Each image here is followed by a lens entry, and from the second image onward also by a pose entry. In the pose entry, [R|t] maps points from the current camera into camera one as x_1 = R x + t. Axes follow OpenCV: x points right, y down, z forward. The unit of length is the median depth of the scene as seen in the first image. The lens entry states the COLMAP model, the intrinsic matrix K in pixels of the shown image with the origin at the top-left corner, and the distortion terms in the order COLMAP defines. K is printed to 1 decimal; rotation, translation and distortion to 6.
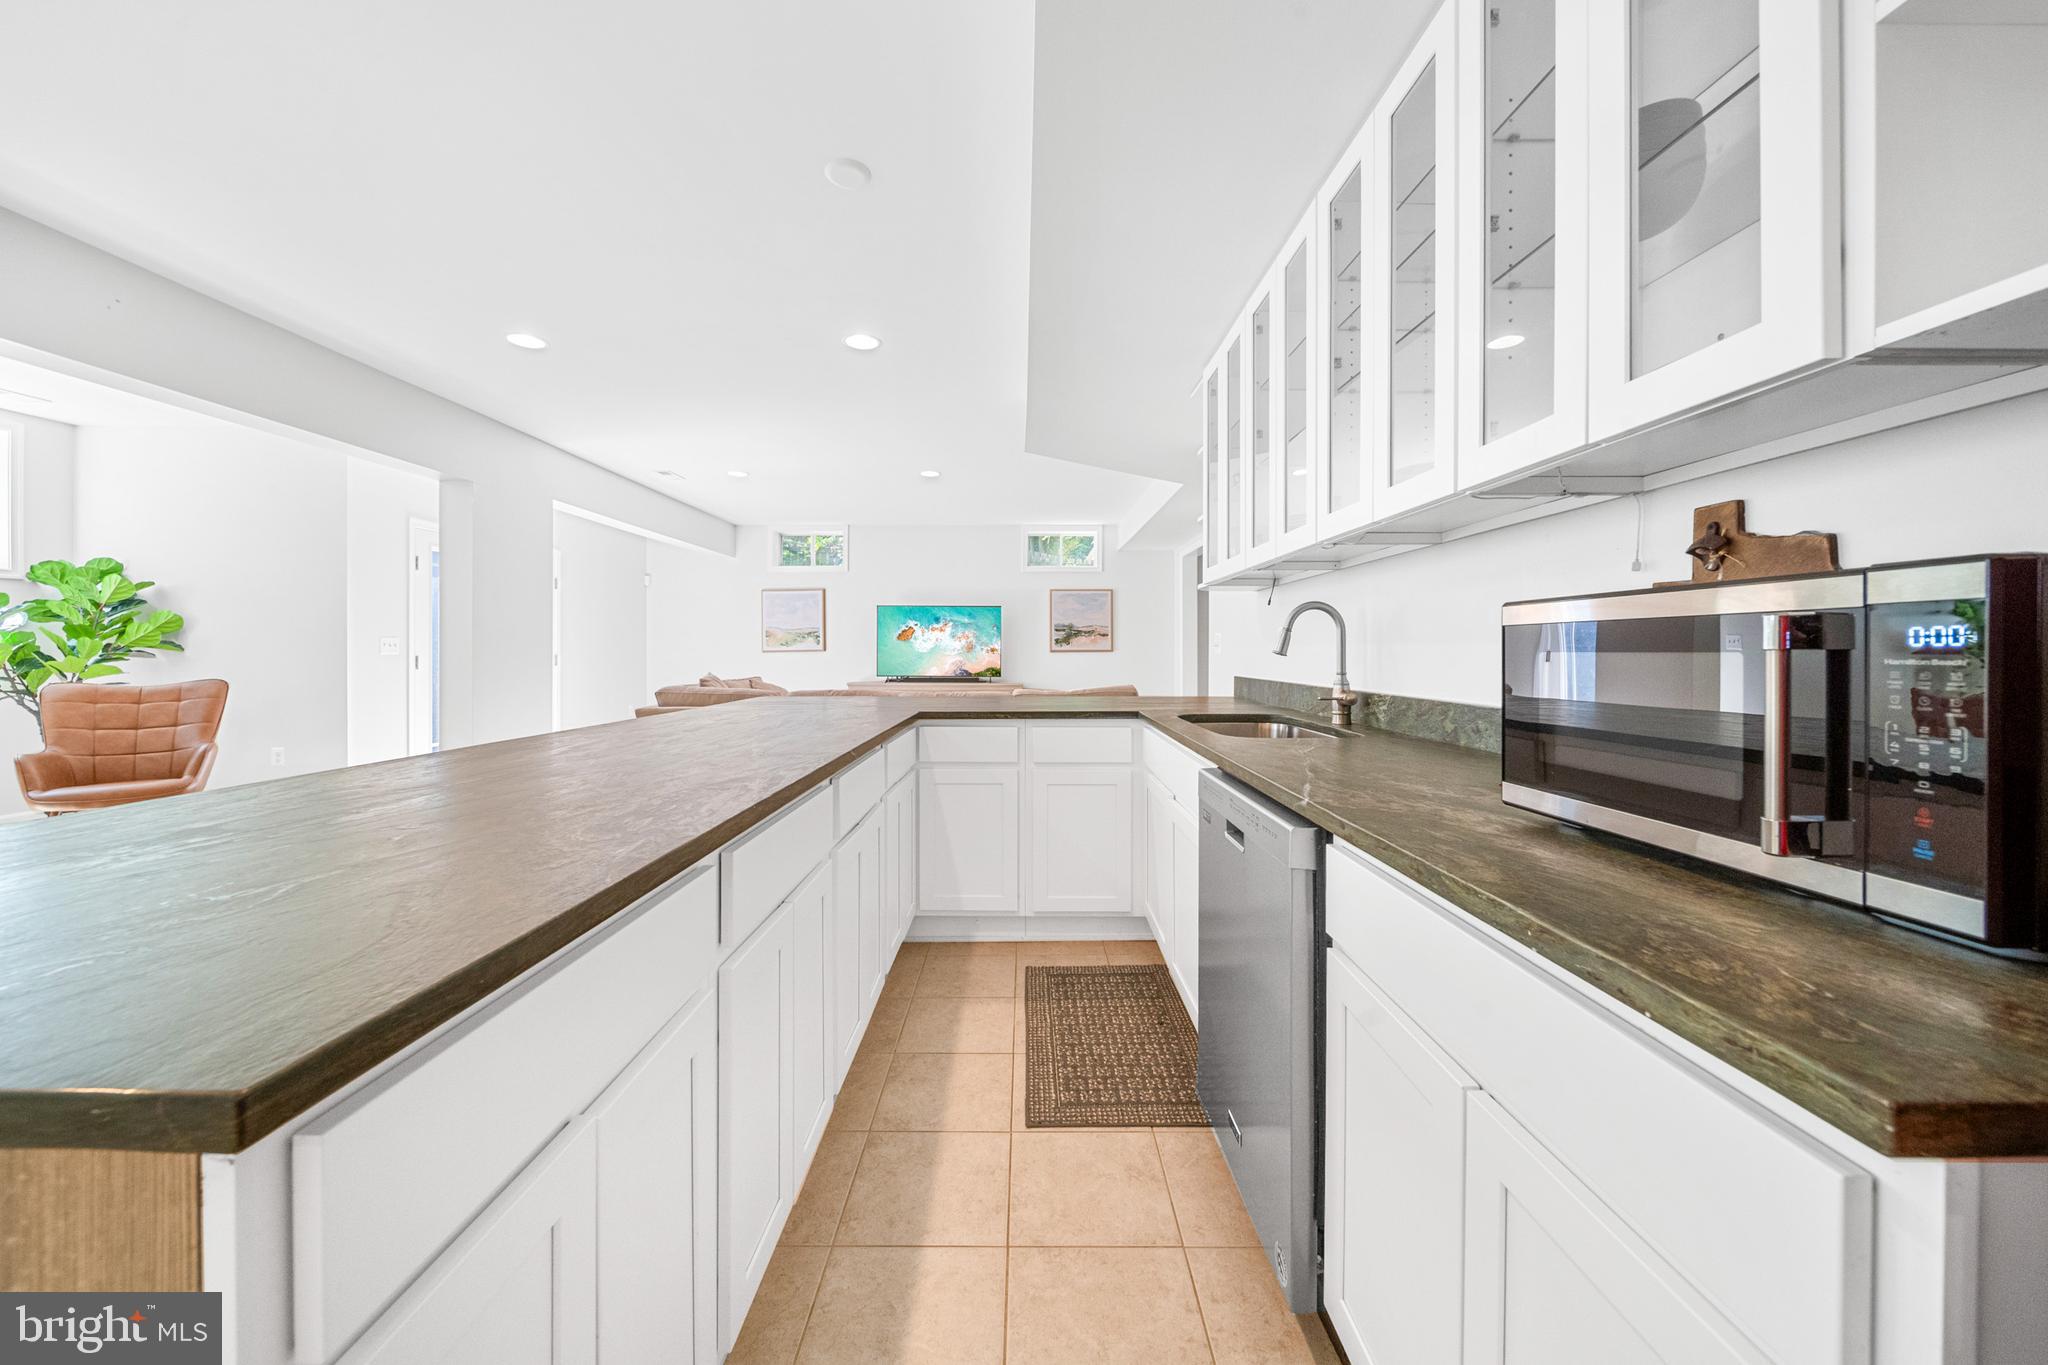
lens RADIAL K [[732.2, 0, 1035.1], [0, 732.2, 662.4], [0, 0, 1]] dist [0.001571, -0.001375]
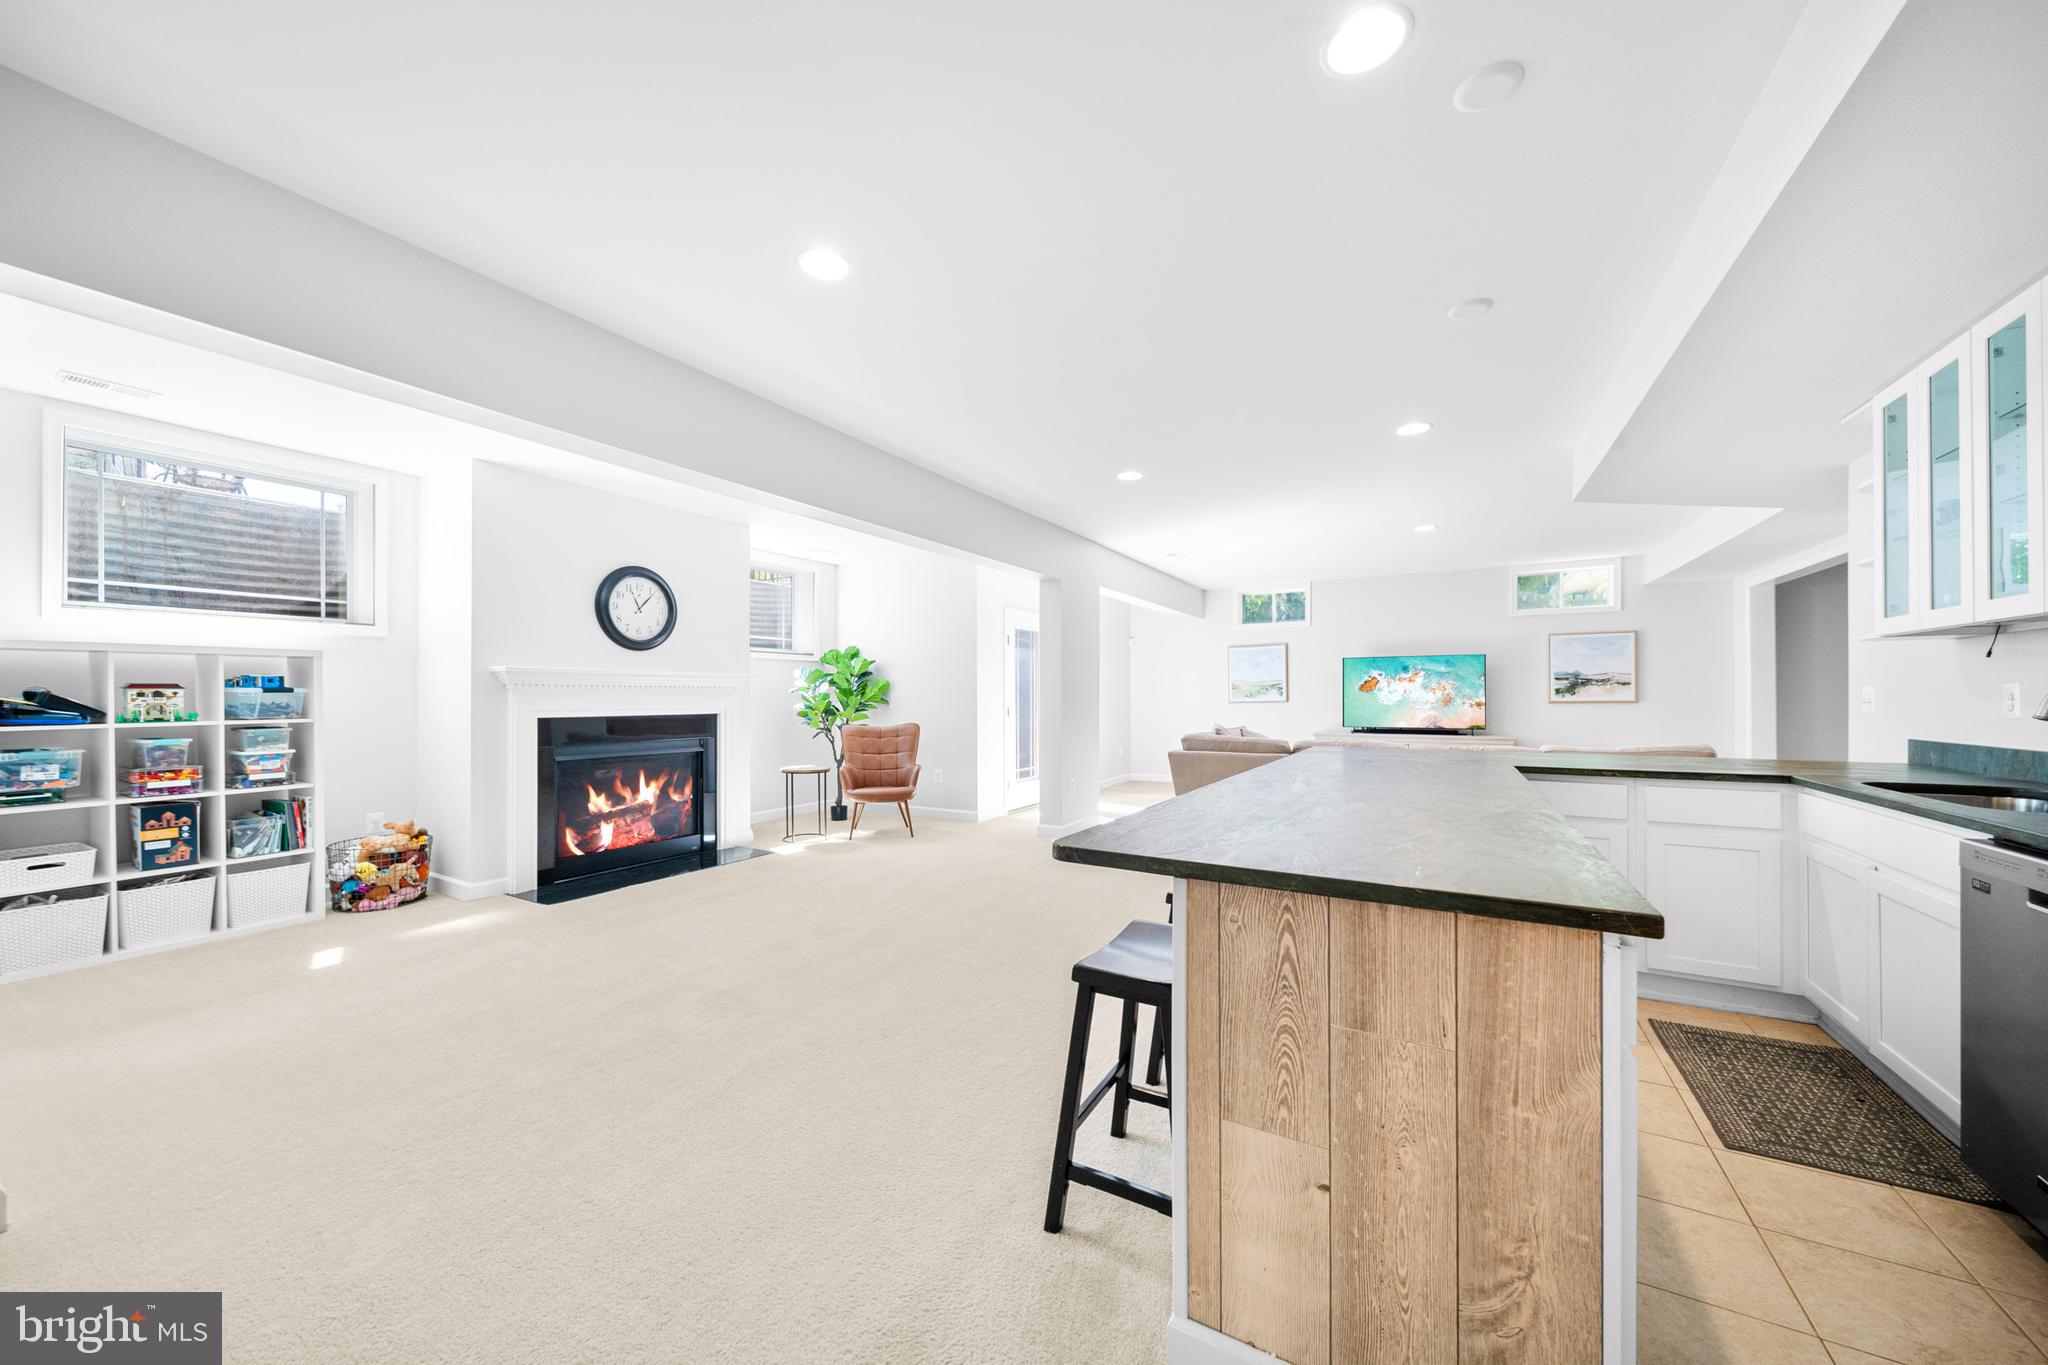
lens RADIAL K [[732.2, 0, 1025.7], [0, 732.2, 701.4], [0, 0, 1]] dist [0.001571, -0.001375]
pose [[0.858892, -0.000255, -0.512156, -0.129259], [-0.005314, 0.999942, -0.009409, -0.008881], [0.512129, 0.010803, 0.858841, -0.182913]]
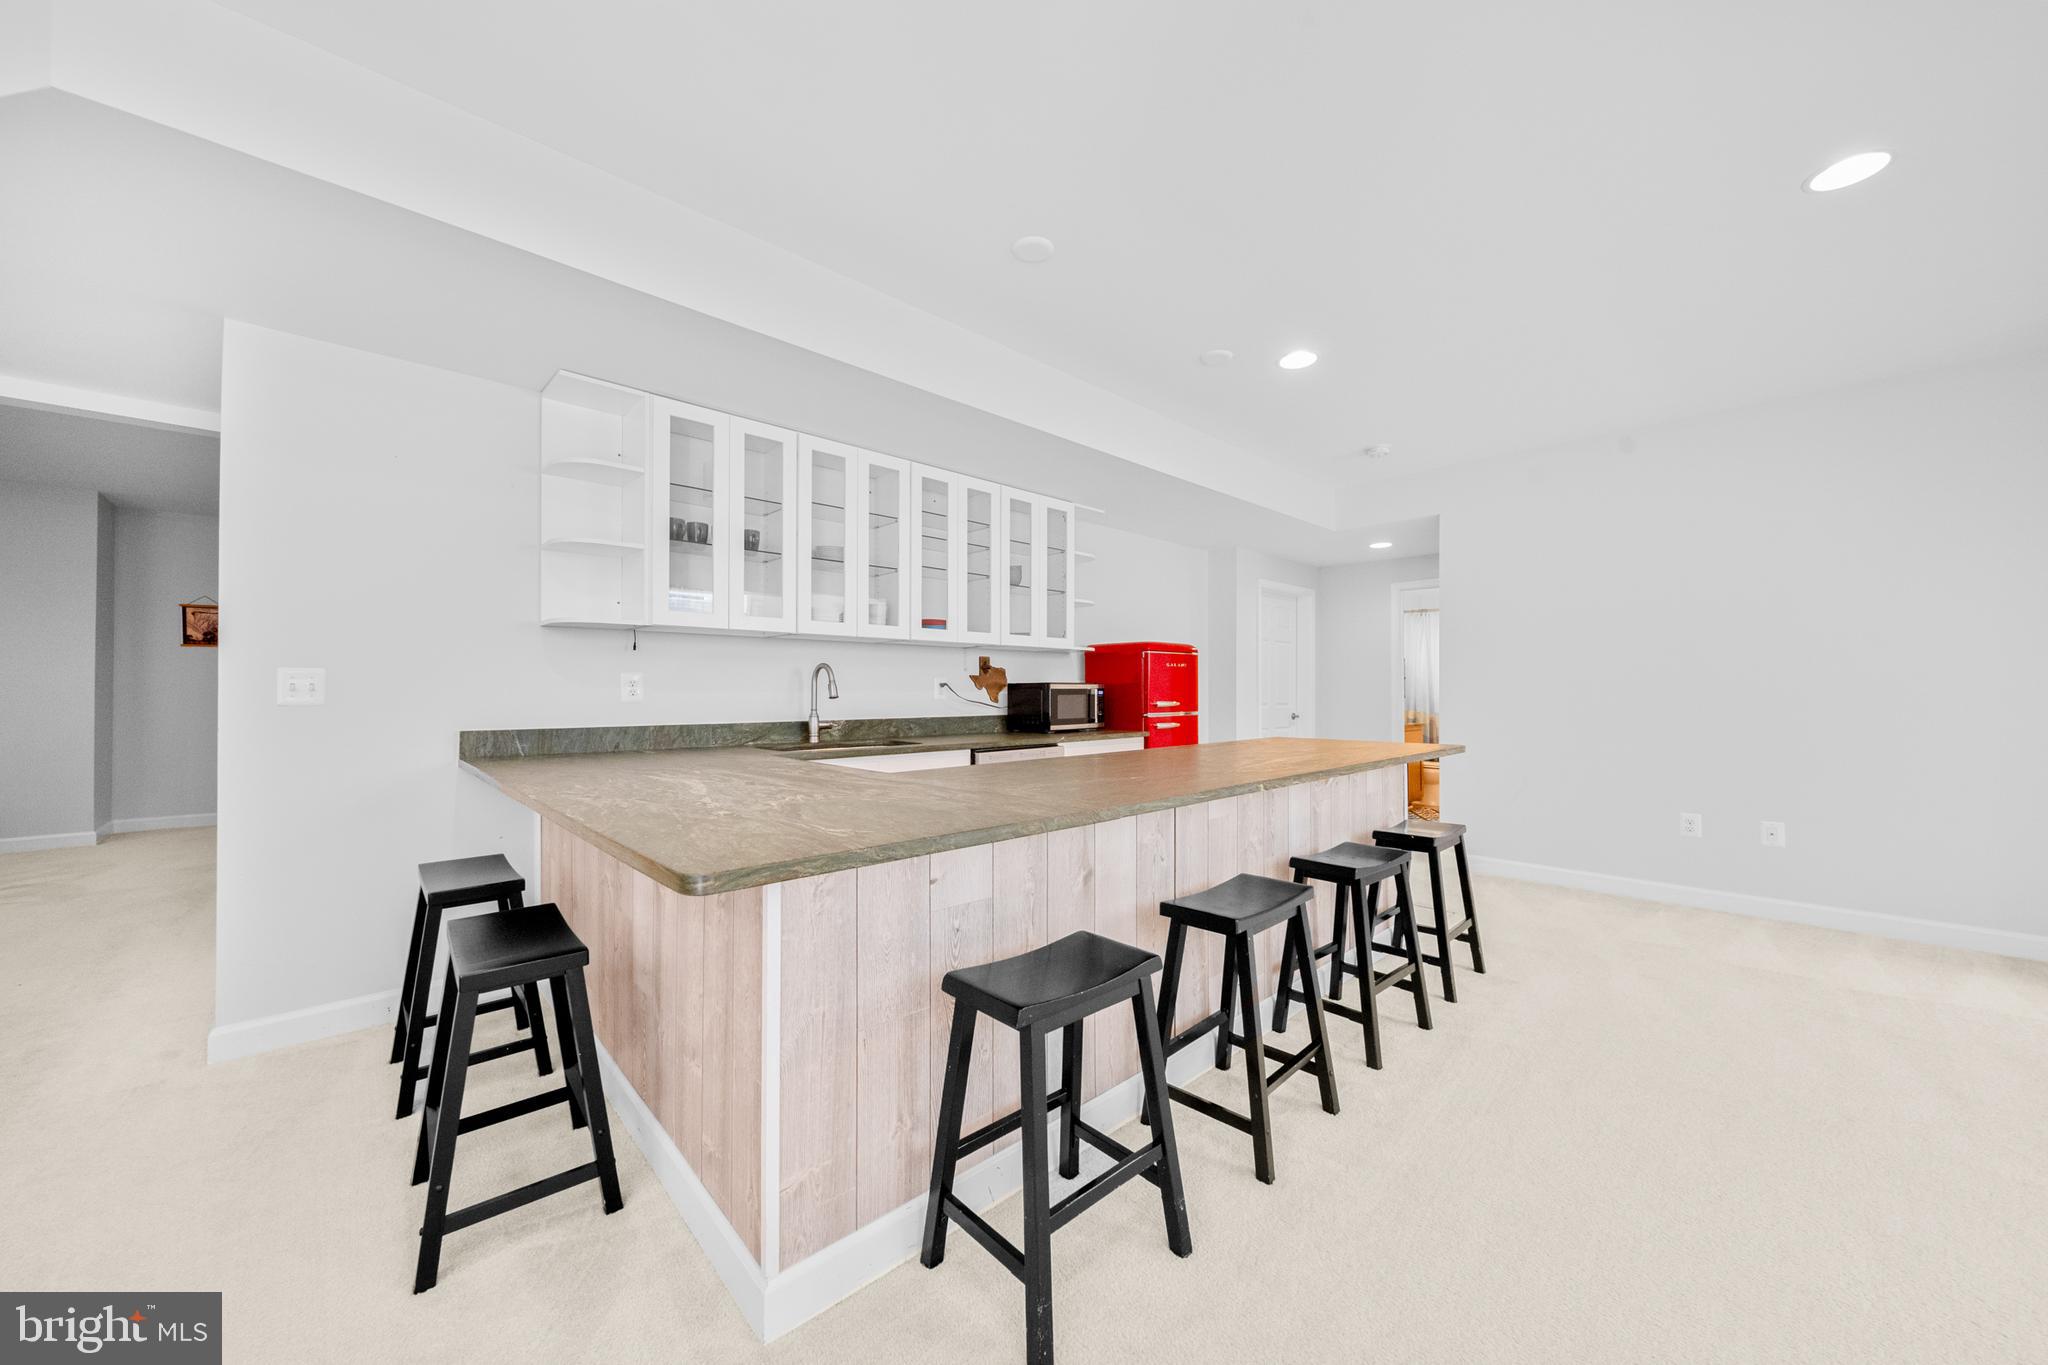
lens RADIAL K [[732.2, 0, 1025.2], [0, 732.2, 690.2], [0, 0, 1]] dist [0.001571, -0.001375]
pose [[-0.674902, -0.000510, 0.737907, -0.506627], [0.011218, 0.999877, 0.010951, -0.019111], [-0.737822, 0.015669, -0.674814, 0.840702]]
